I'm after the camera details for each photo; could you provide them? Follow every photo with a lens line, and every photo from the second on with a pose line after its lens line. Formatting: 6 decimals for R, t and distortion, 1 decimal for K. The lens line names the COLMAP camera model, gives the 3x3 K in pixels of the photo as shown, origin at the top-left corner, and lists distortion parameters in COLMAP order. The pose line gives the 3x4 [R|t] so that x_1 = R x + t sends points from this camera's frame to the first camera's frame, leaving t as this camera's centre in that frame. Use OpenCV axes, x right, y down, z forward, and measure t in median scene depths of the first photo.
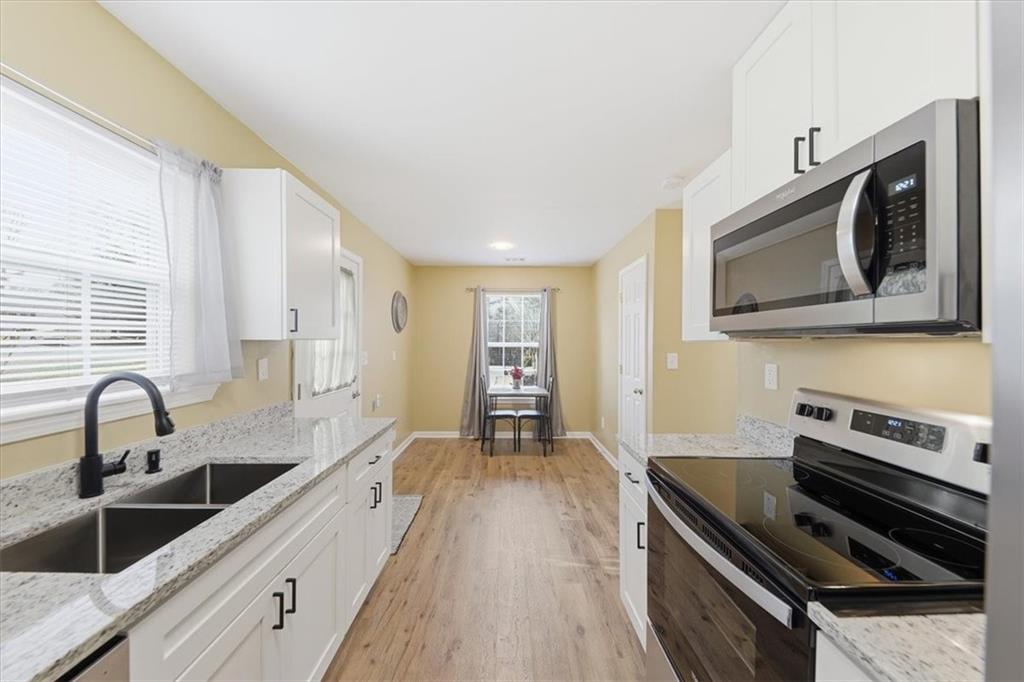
lens RADIAL K [[360.1, 0, 509.3], [0, 360.1, 344.4], [0, 0, 1]] dist [0.005440, -0.000640]
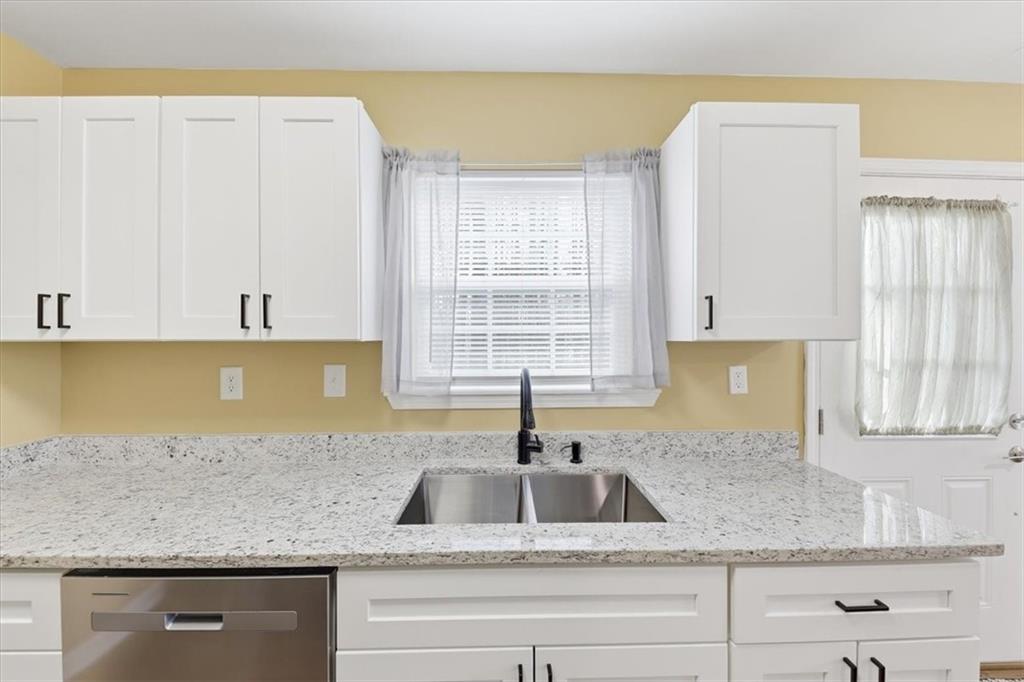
lens RADIAL K [[360.1, 0, 509.0], [0, 360.1, 343.2], [0, 0, 1]] dist [0.005440, -0.000640]
pose [[0.016278, -0.000425, -0.999867, 0.031016], [-0.011781, 0.999930, -0.000616, -0.001254], [0.999798, 0.011790, 0.016272, 0.226723]]
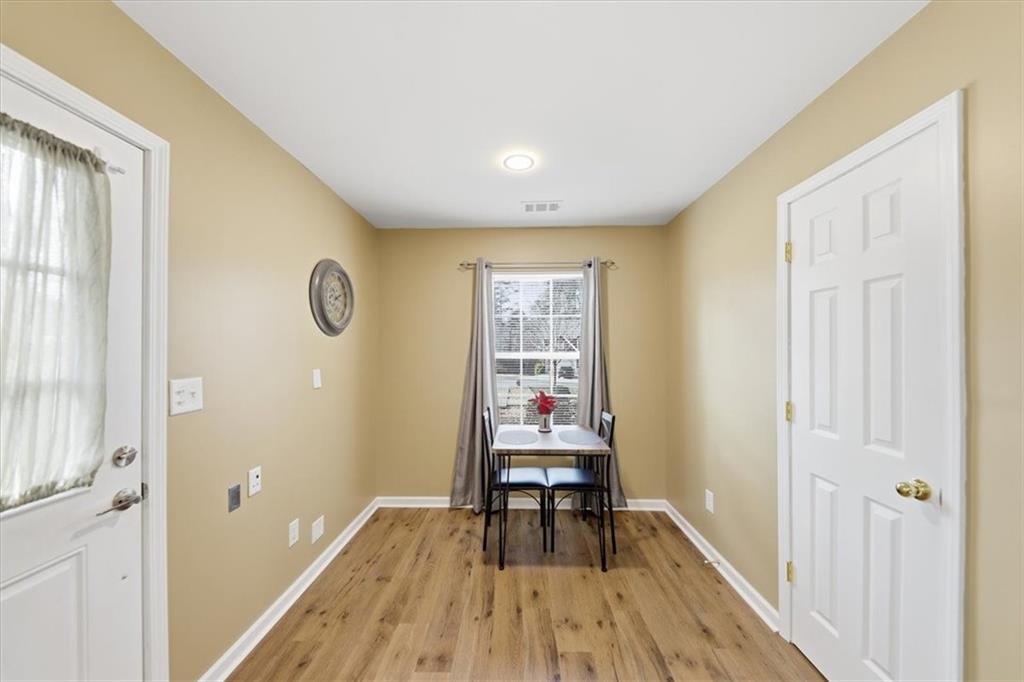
lens RADIAL K [[360.1, 0, 512.0], [0, 360.1, 346.2], [0, 0, 1]] dist [0.005440, -0.000640]
pose [[0.999657, -0.006734, -0.025299, -0.018587], [0.006344, 0.999860, -0.015489, -0.006836], [0.025400, 0.015323, 0.999560, 0.463792]]
